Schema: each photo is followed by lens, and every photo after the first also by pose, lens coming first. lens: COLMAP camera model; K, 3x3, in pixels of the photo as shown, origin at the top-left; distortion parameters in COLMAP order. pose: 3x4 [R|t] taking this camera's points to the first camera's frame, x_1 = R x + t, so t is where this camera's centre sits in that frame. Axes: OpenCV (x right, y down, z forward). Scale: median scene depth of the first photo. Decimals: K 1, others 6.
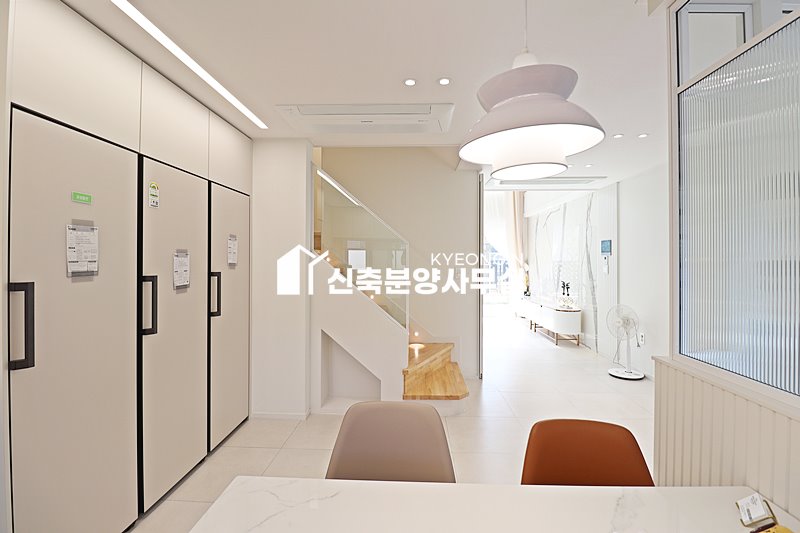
lens RADIAL K [[368.8, 0, 400.7], [0, 368.8, 258.2], [0, 0, 1]] dist [-0.002008, -0.013671]
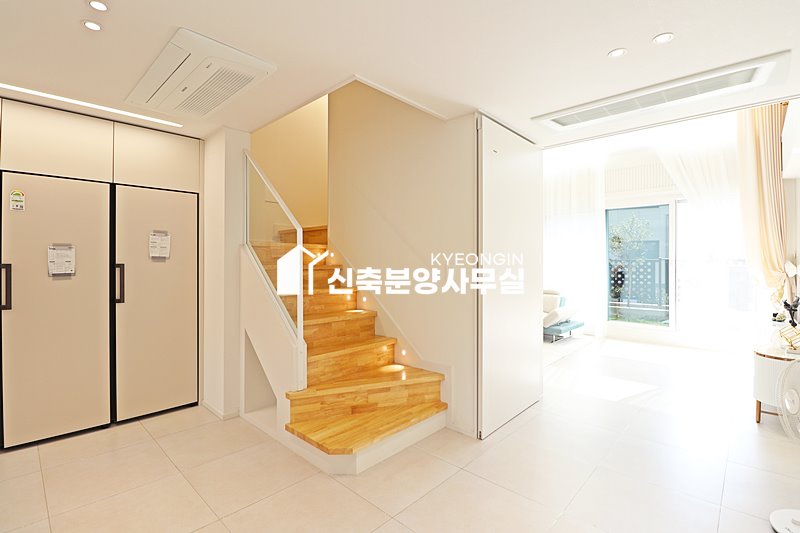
lens RADIAL K [[368.8, 0, 400.7], [0, 368.8, 258.2], [0, 0, 1]] dist [-0.002008, -0.013671]
pose [[0.751985, -0.012311, -0.659065, 0.672604], [0.006950, 0.999918, -0.010749, 0.029118], [0.659144, 0.003503, 0.752009, 0.547567]]
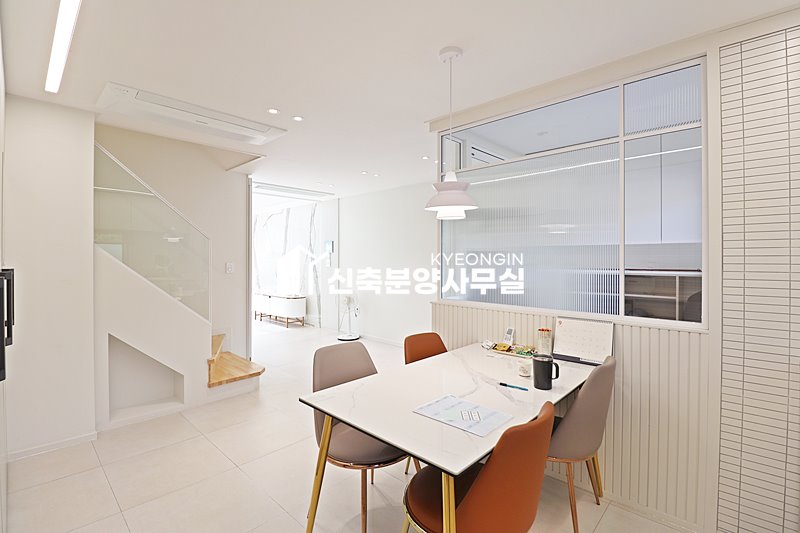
lens RADIAL K [[368.8, 0, 400.7], [0, 368.8, 258.2], [0, 0, 1]] dist [-0.002008, -0.013671]
pose [[0.656603, -0.002080, 0.754233, -0.404222], [-0.003152, 0.999980, 0.005502, 0.006617], [-0.754230, -0.005990, 0.656583, -0.091623]]
